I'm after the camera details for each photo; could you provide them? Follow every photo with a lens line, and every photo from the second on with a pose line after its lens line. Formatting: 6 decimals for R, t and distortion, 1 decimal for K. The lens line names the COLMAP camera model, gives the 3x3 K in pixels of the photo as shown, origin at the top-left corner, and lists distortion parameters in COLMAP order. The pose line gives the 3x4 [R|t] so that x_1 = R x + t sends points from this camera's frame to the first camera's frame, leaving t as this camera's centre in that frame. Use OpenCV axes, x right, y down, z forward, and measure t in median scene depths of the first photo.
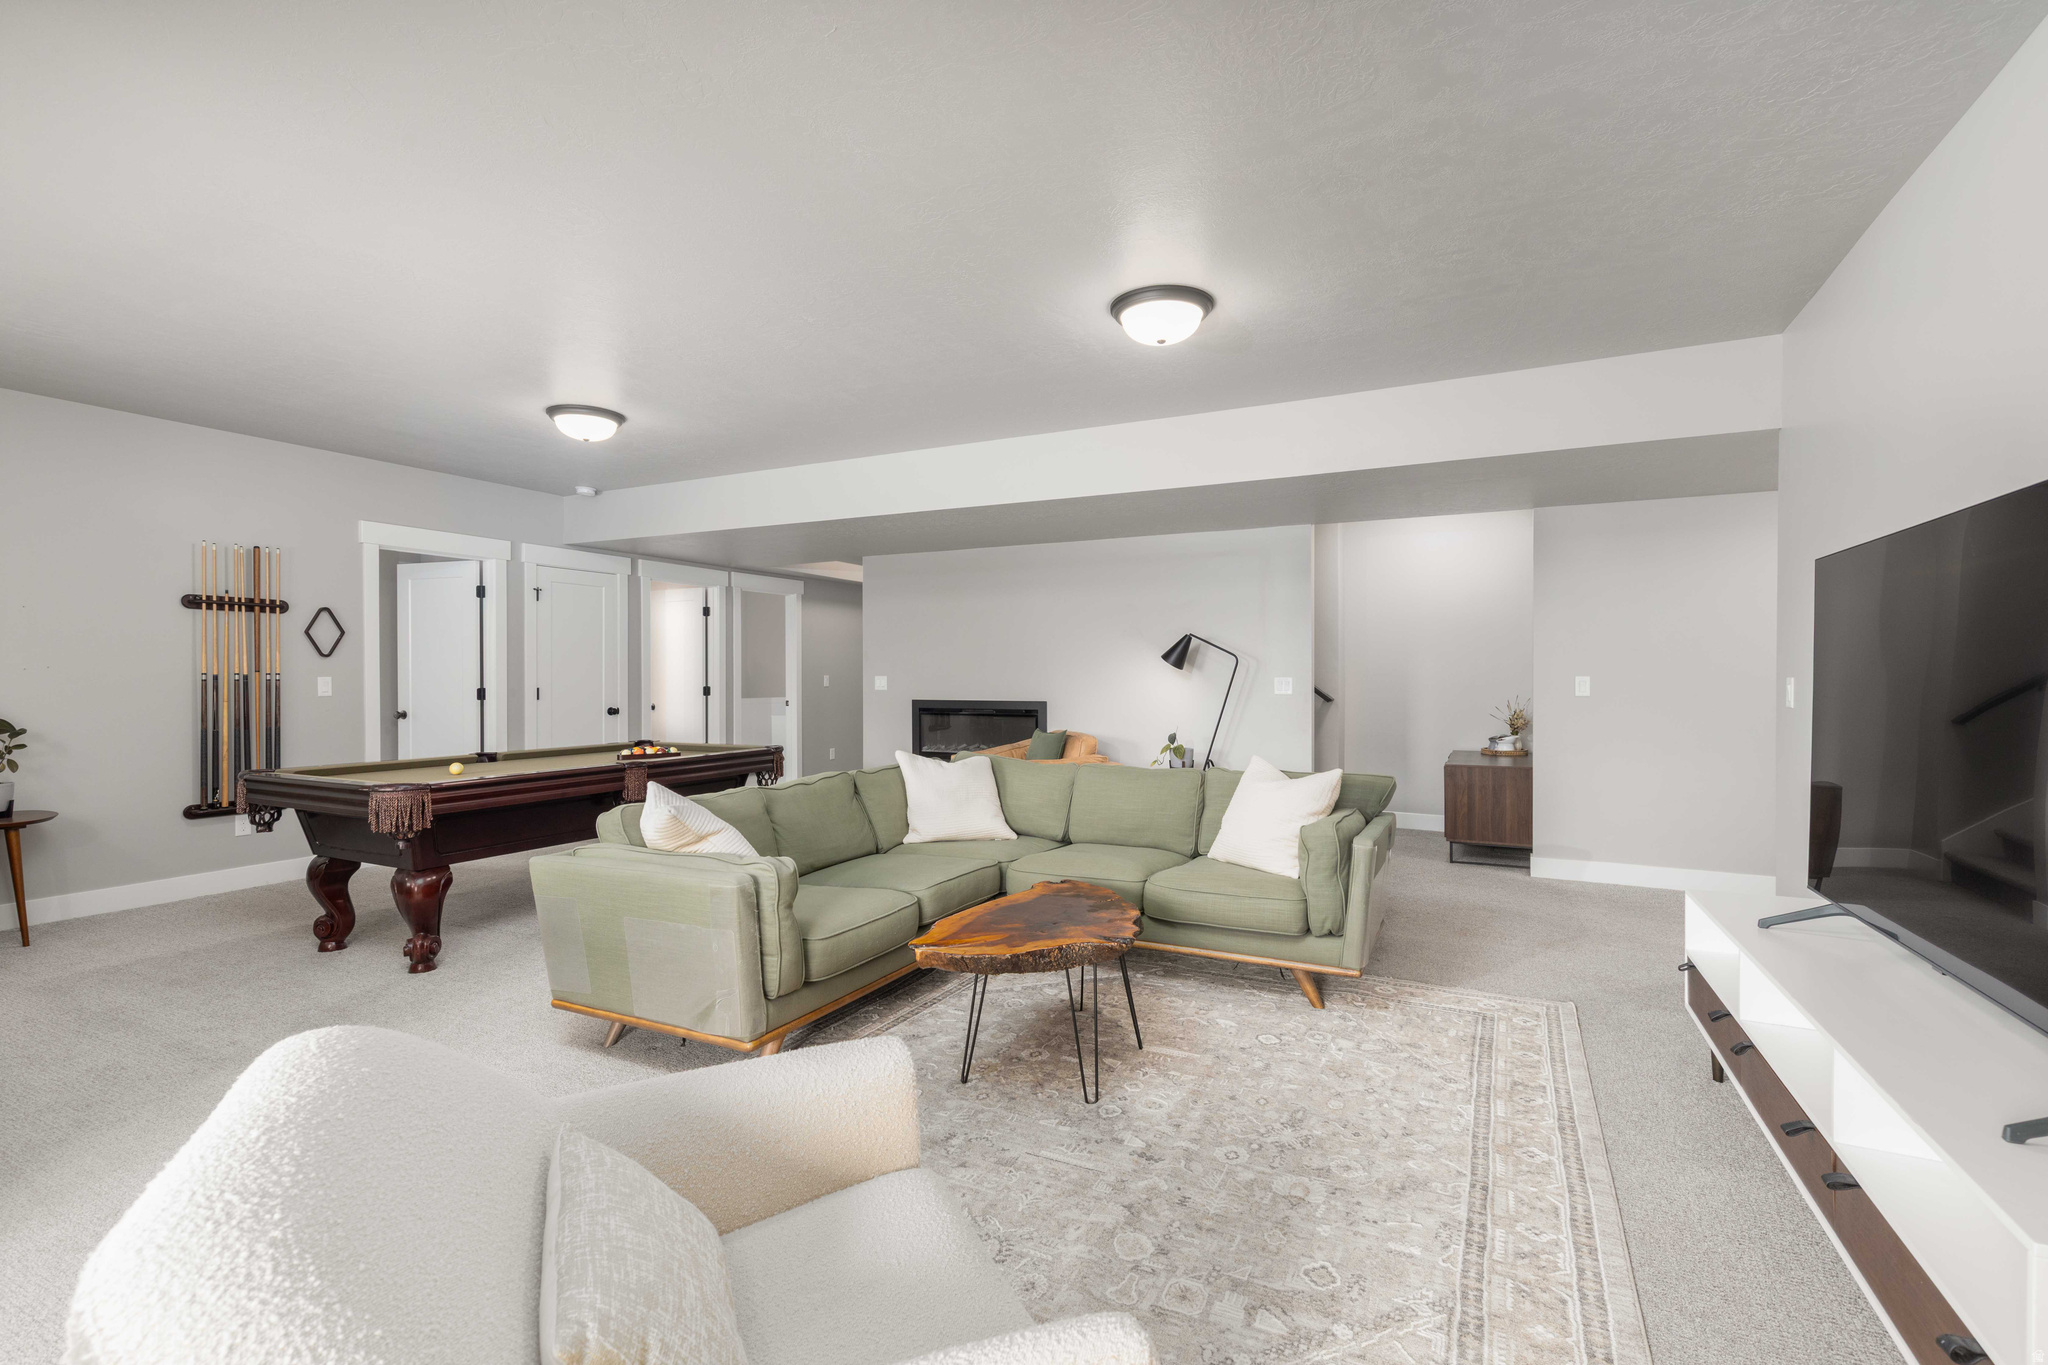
lens RADIAL K [[929.9, 0, 1033.2], [0, 929.9, 679.0], [0, 0, 1]] dist [0.003440, -0.000621]
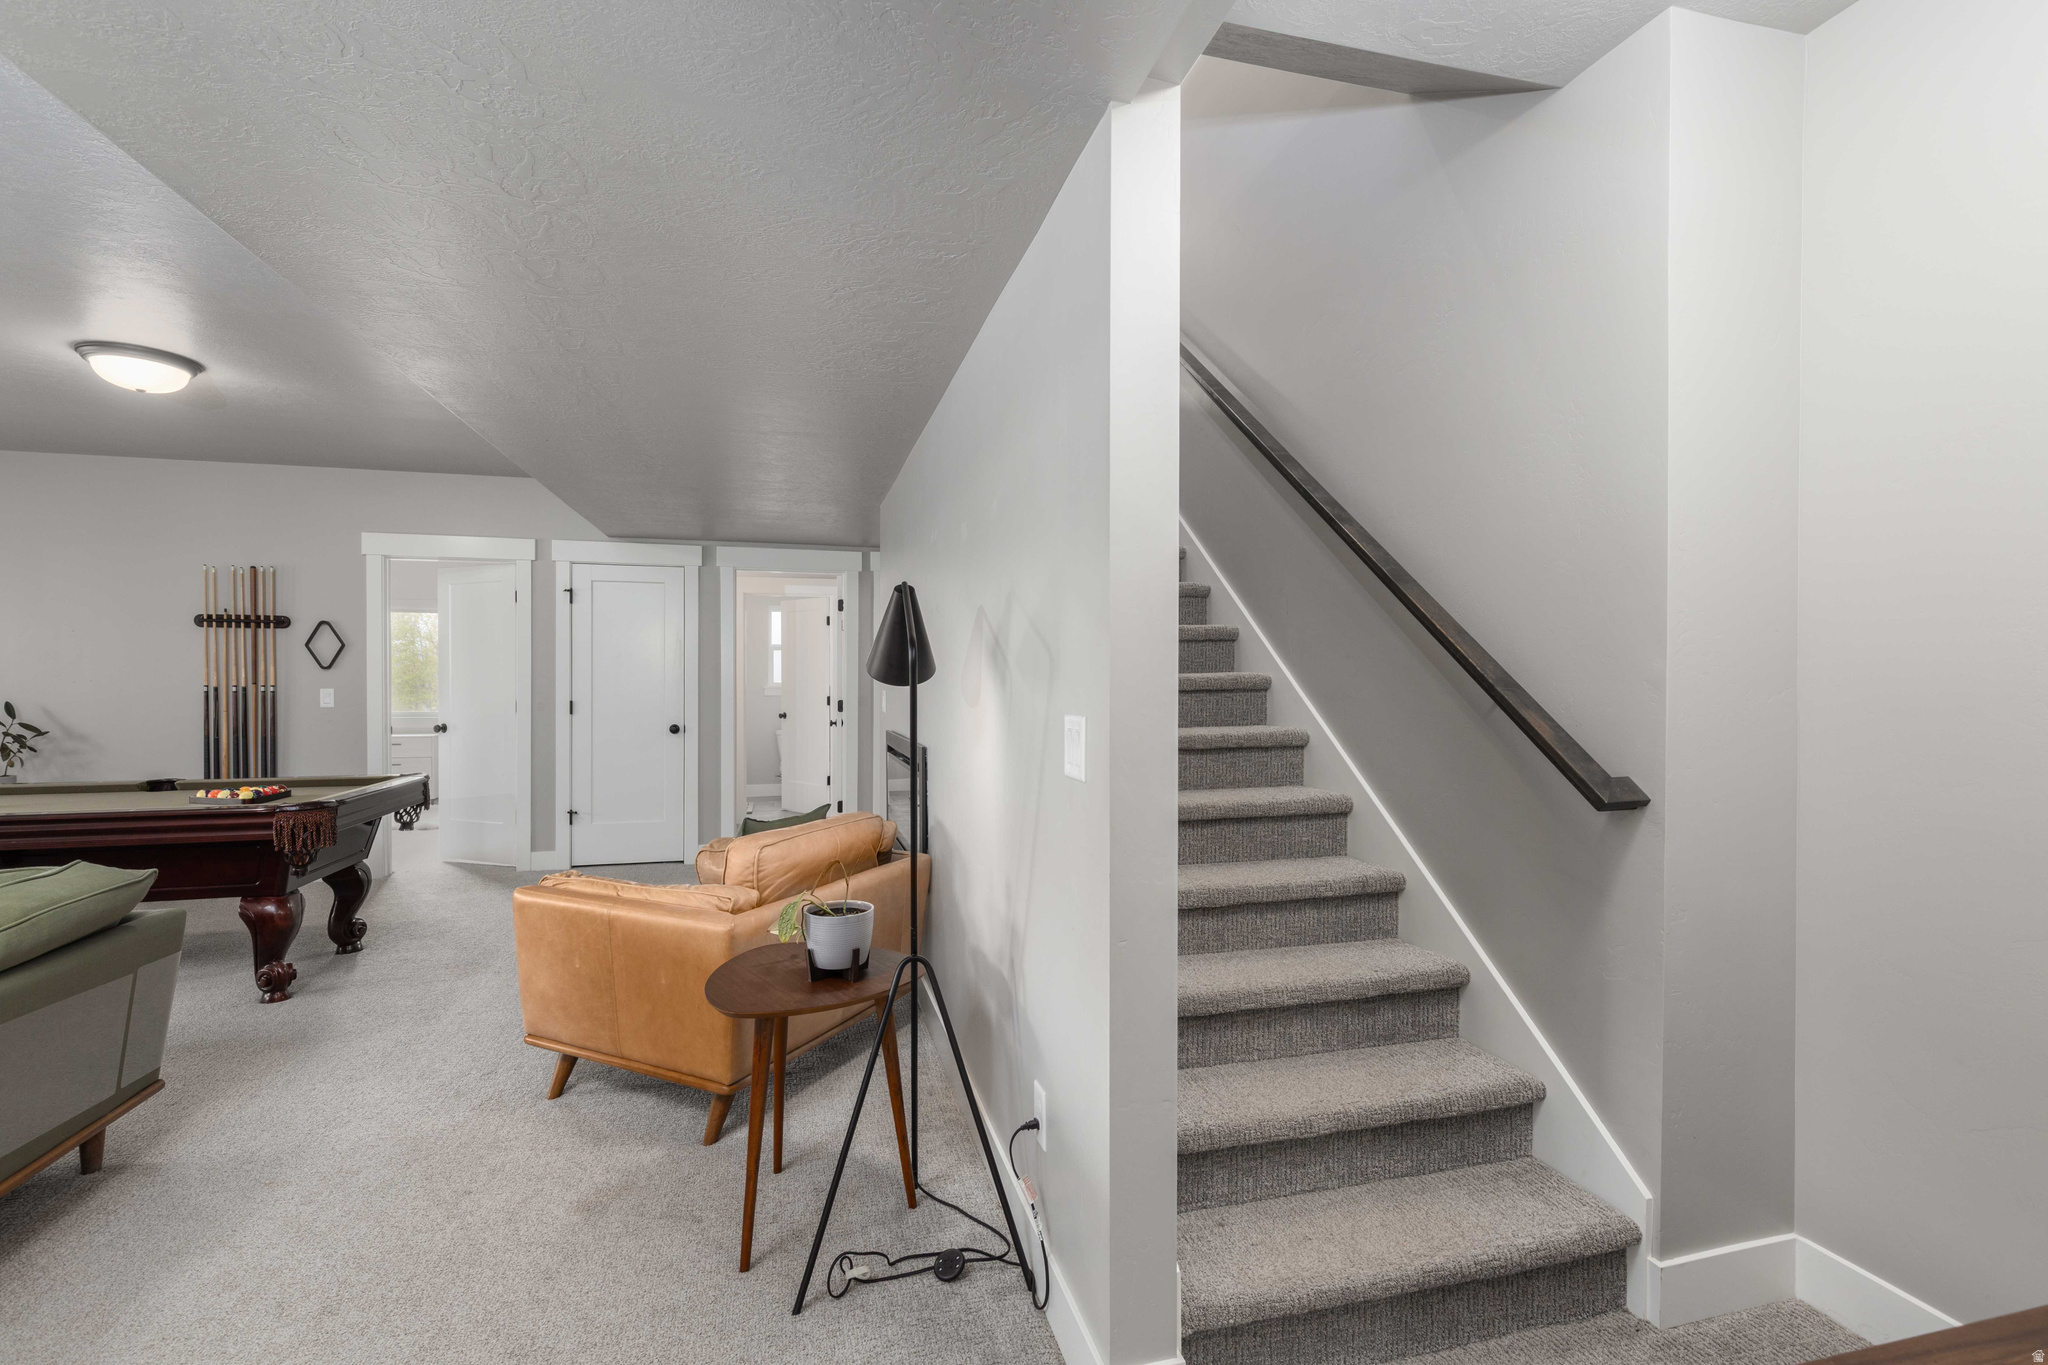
lens RADIAL K [[929.9, 0, 1033.2], [0, 929.9, 679.0], [0, 0, 1]] dist [0.003440, -0.000621]
pose [[0.658644, 0.001886, -0.752452, 0.572465], [-0.004980, 0.999986, -0.001852, -0.015981], [0.752438, 0.004967, 0.658644, 0.992643]]
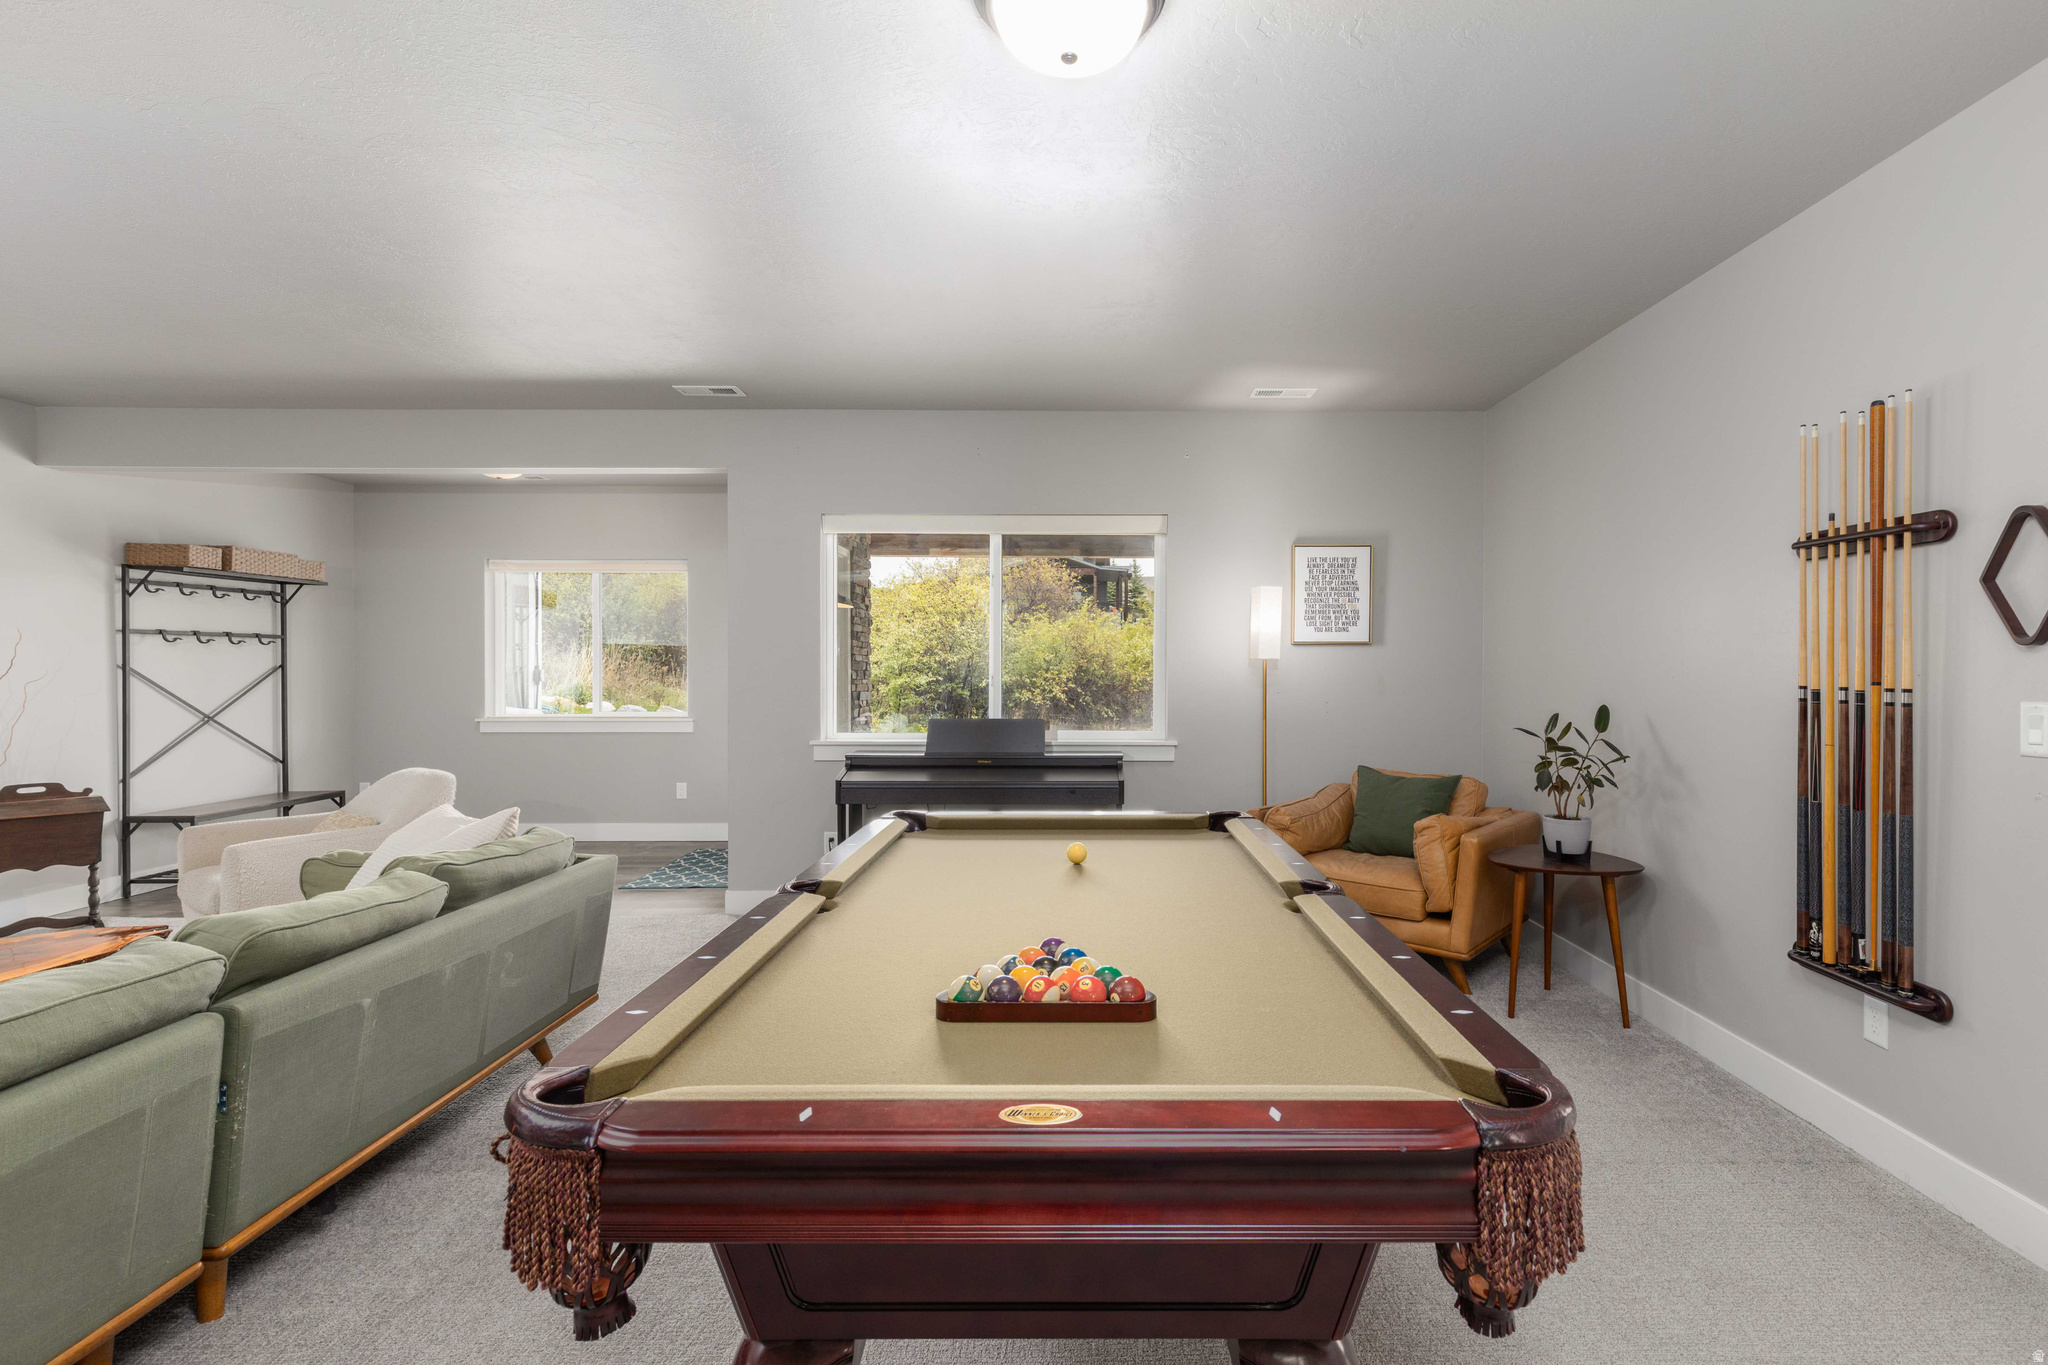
lens RADIAL K [[954.2, 0, 1103.8], [0, 954.2, 673.3], [0, 0, 1]] dist [-0.001298, -0.000228]
pose [[-0.889120, 0.002454, -0.457668, -0.299850], [-0.003239, 0.999927, 0.011654, -0.017360], [0.457663, 0.011844, -0.889047, 1.267936]]
